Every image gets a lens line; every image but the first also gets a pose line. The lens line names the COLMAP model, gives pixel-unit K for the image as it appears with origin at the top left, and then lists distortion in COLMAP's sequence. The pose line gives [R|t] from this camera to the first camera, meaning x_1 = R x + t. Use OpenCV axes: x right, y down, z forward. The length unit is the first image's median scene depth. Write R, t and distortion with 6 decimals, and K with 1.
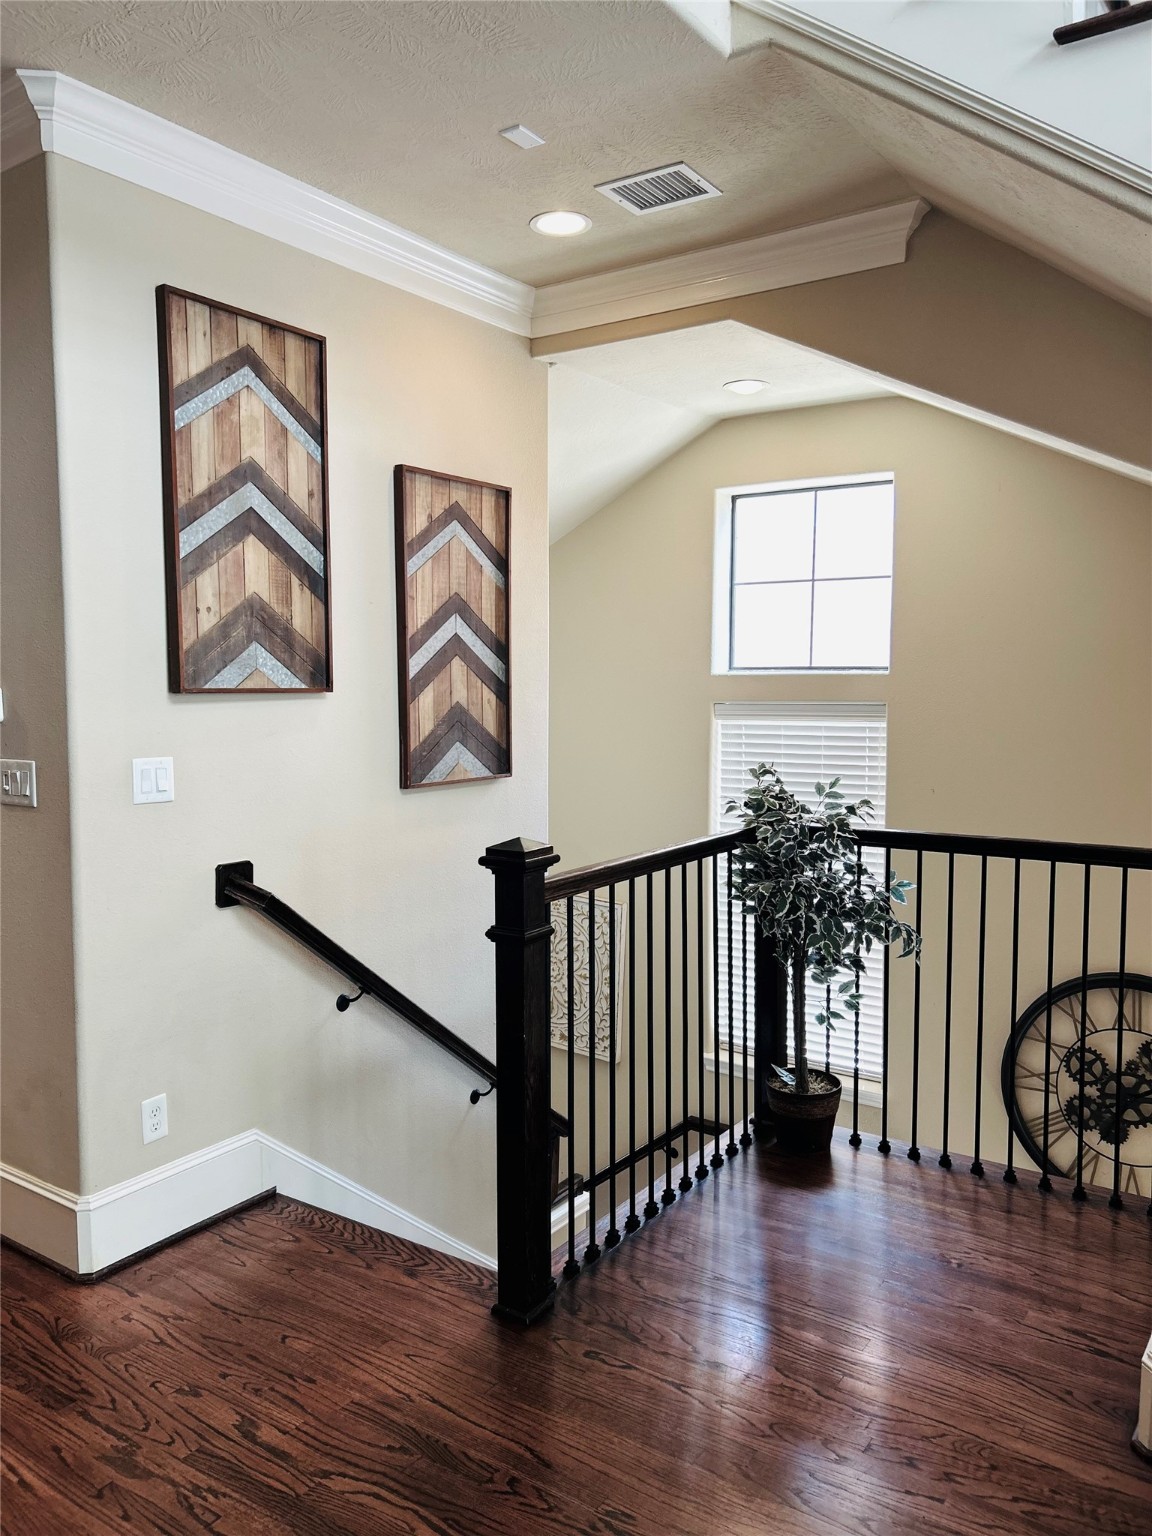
lens RADIAL K [[1152.5, 0, 572.0], [0, 1152.5, 764.8], [0, 0, 1]] dist [0.024654, -0.024645]
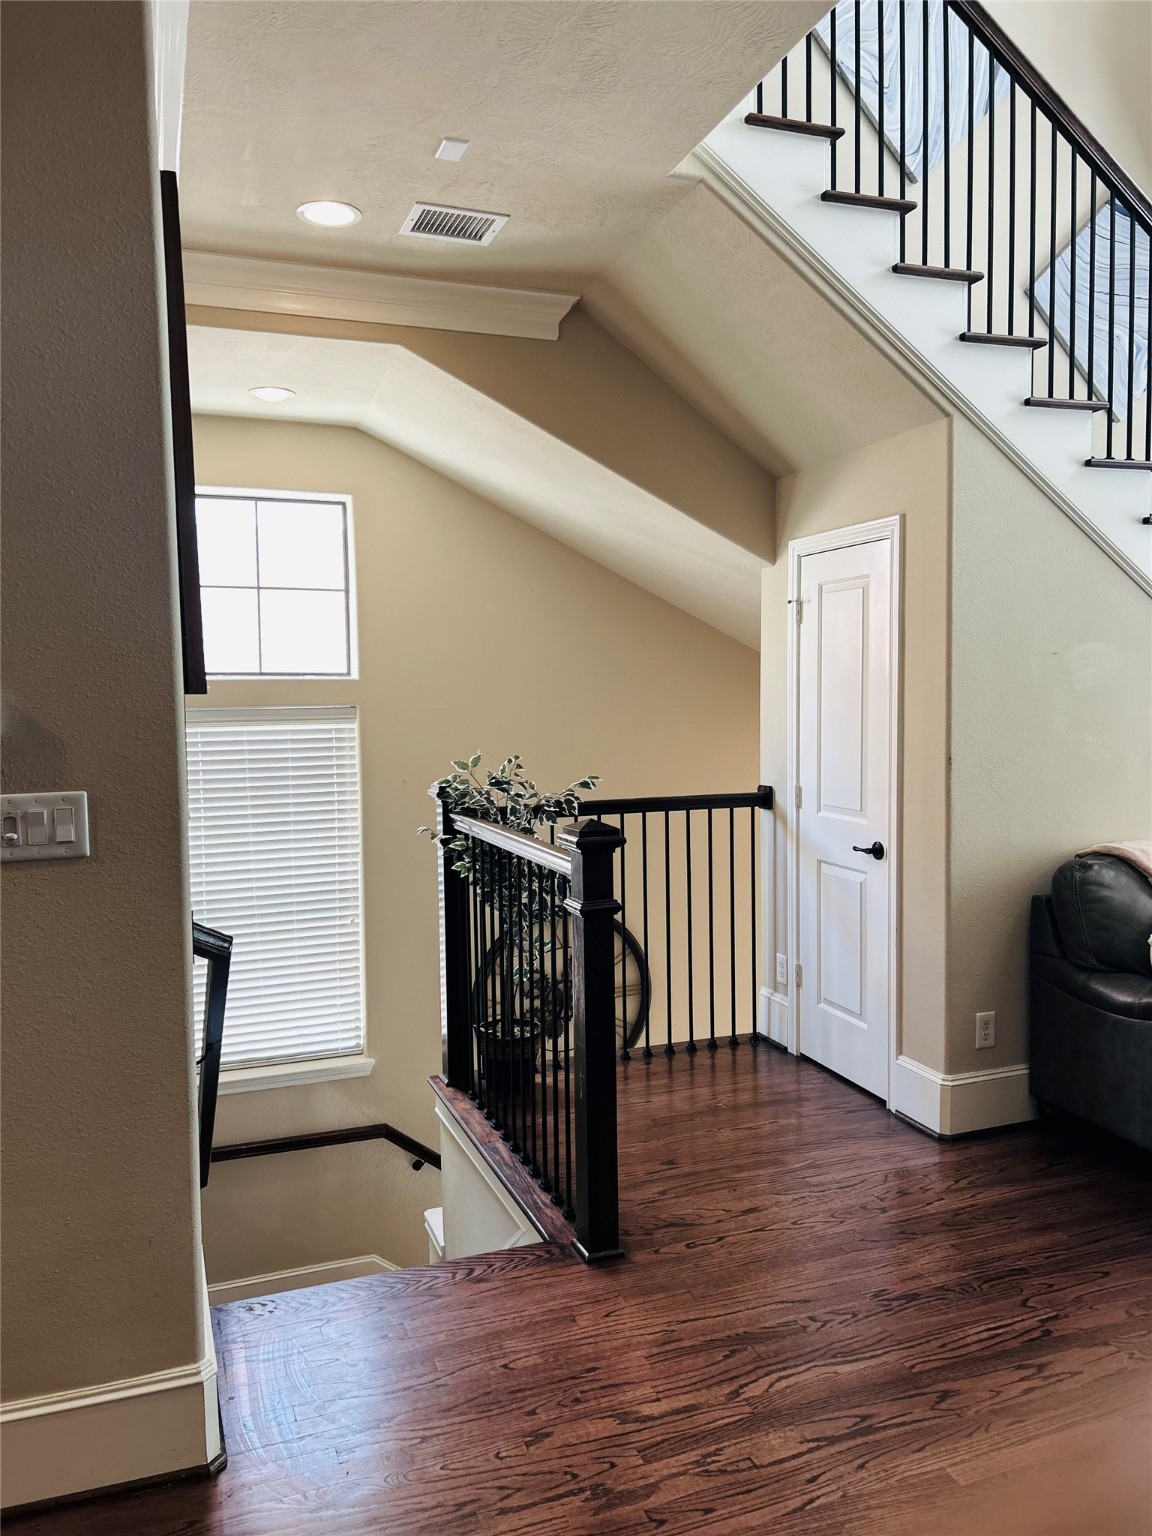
lens RADIAL K [[1152.5, 0, 567.9], [0, 1152.5, 767.3], [0, 0, 1]] dist [0.024654, -0.024645]
pose [[0.578420, -0.064871, 0.813155, -0.757992], [0.075435, 0.996815, 0.025864, -0.012122], [-0.812243, 0.046380, 0.581472, 0.304555]]
